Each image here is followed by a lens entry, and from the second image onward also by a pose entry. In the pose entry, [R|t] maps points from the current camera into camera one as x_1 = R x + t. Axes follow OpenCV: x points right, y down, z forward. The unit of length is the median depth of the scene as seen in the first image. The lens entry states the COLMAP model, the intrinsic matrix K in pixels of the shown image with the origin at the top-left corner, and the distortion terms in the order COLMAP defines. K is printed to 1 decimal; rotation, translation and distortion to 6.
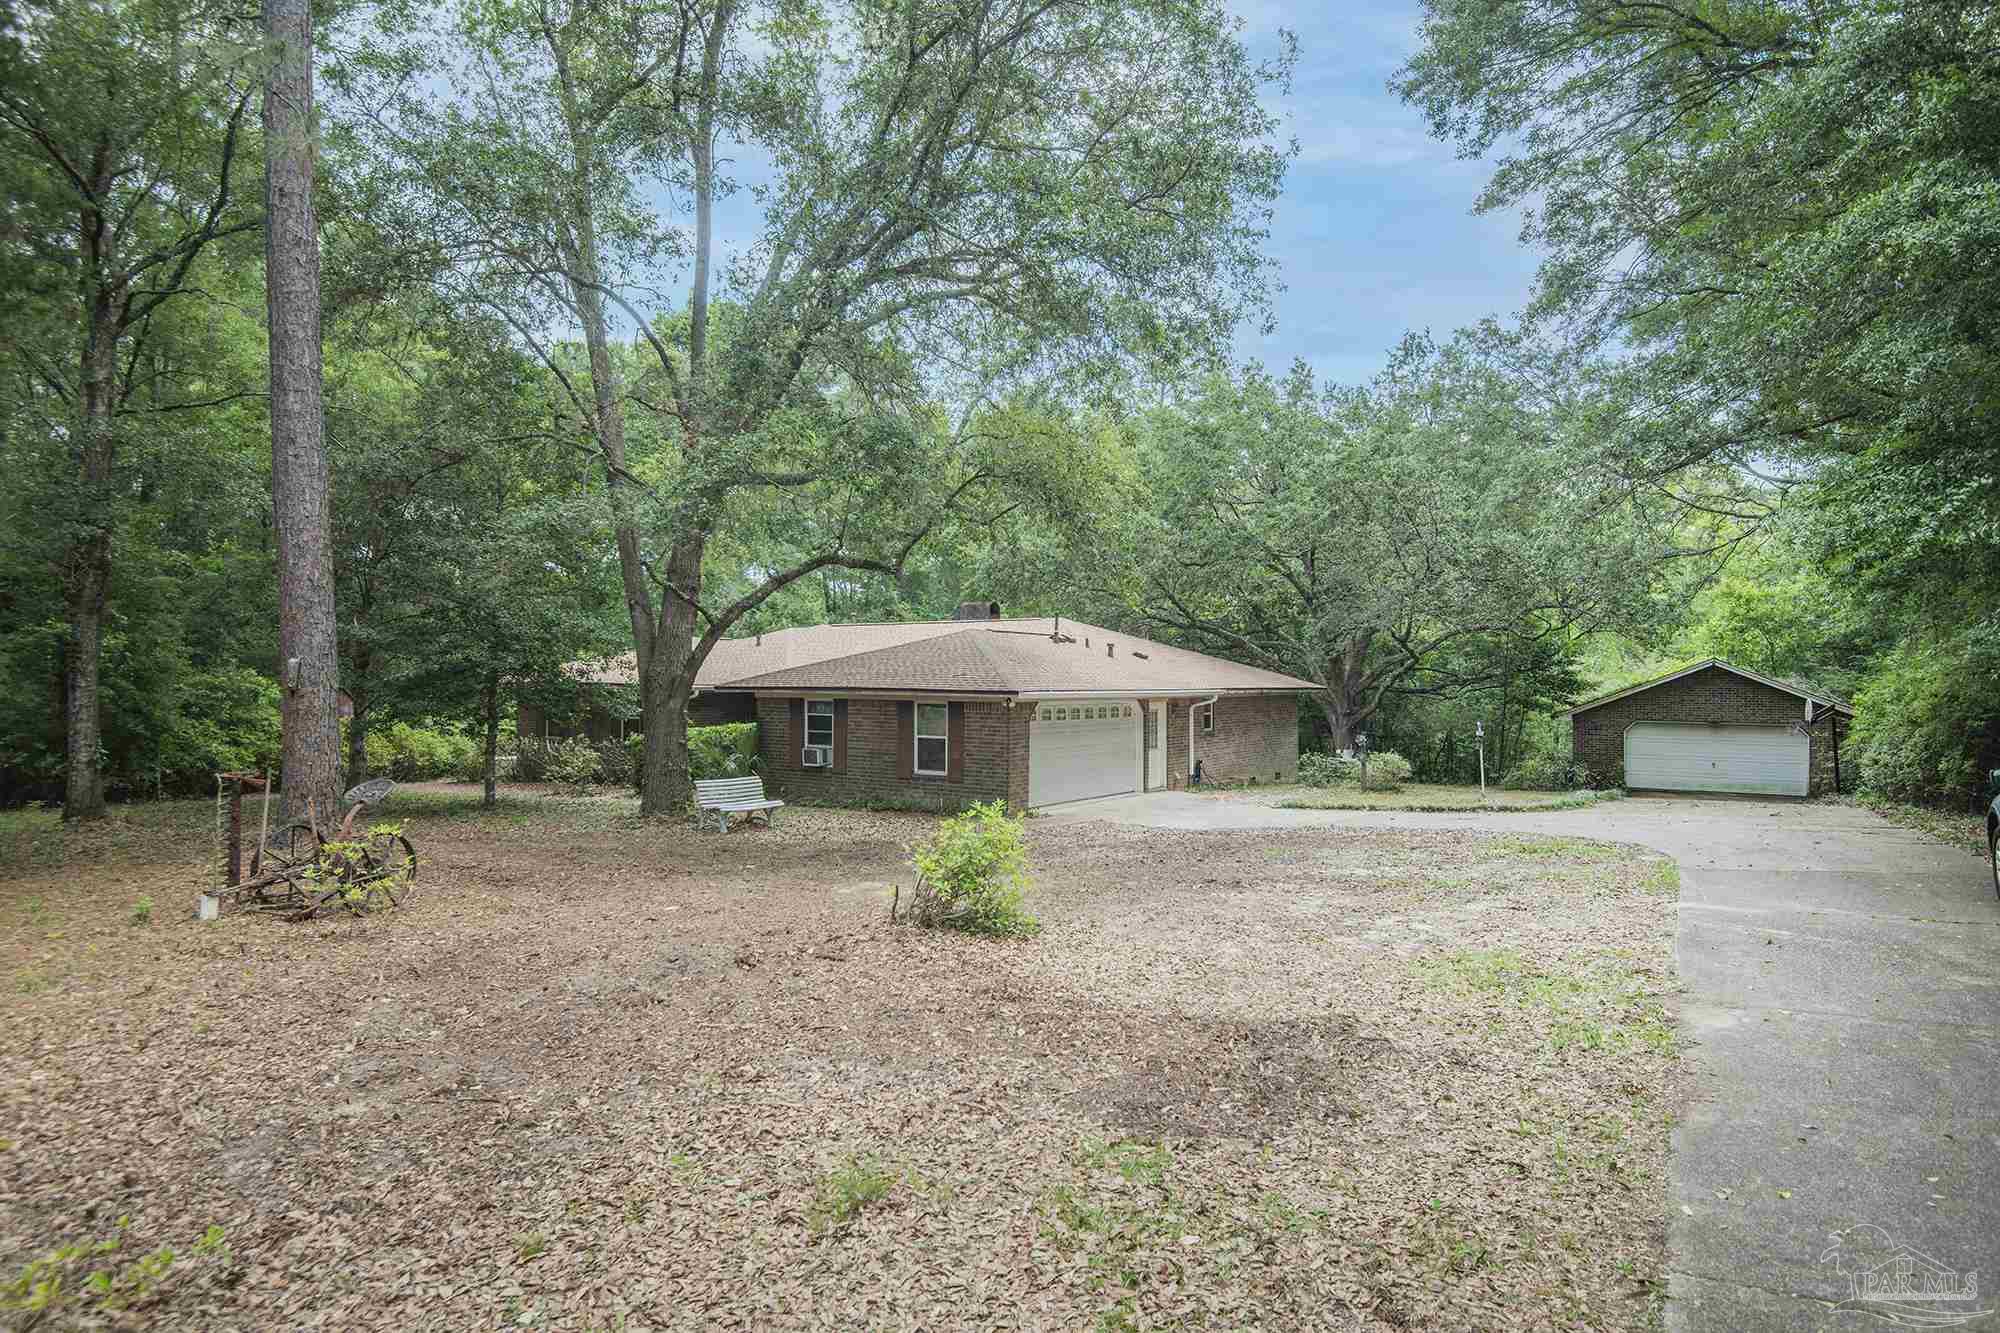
lens RADIAL K [[1202.7, 0, 1000.0], [0, 1202.7, 666.5], [0, 0, 1]] dist [0.043020, -0.001410]
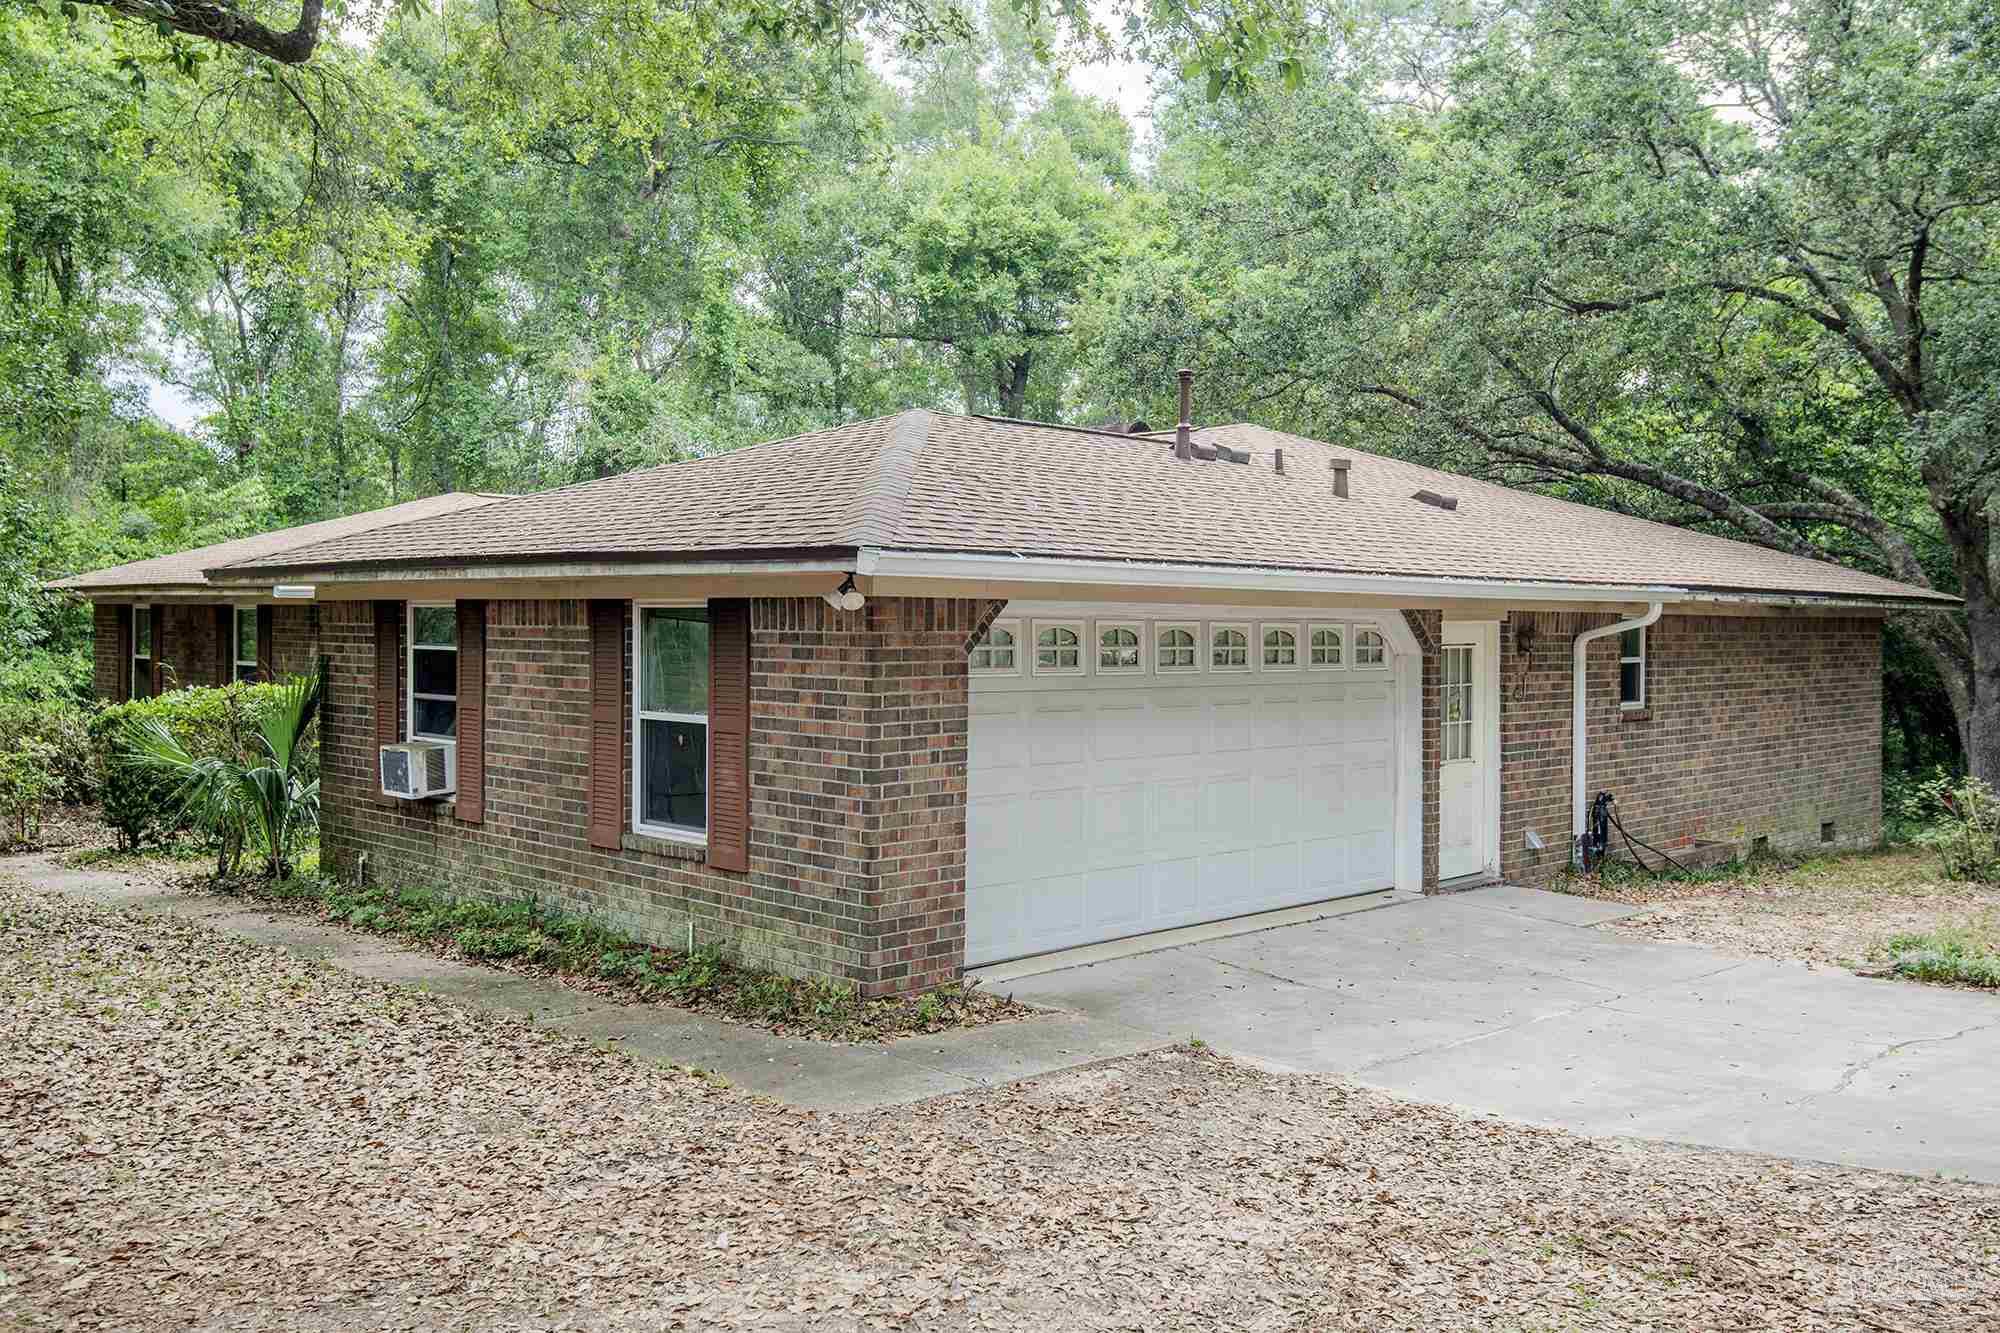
lens RADIAL K [[1651.3, 0, 997.8], [0, 1651.3, 622.6], [0, 0, 1]] dist [0.011520, 0.006285]
pose [[0.980320, 0.002091, -0.197402, 0.092891], [-0.001458, 0.999993, 0.003350, 0.028657], [0.197408, -0.002997, 0.980317, 0.525820]]
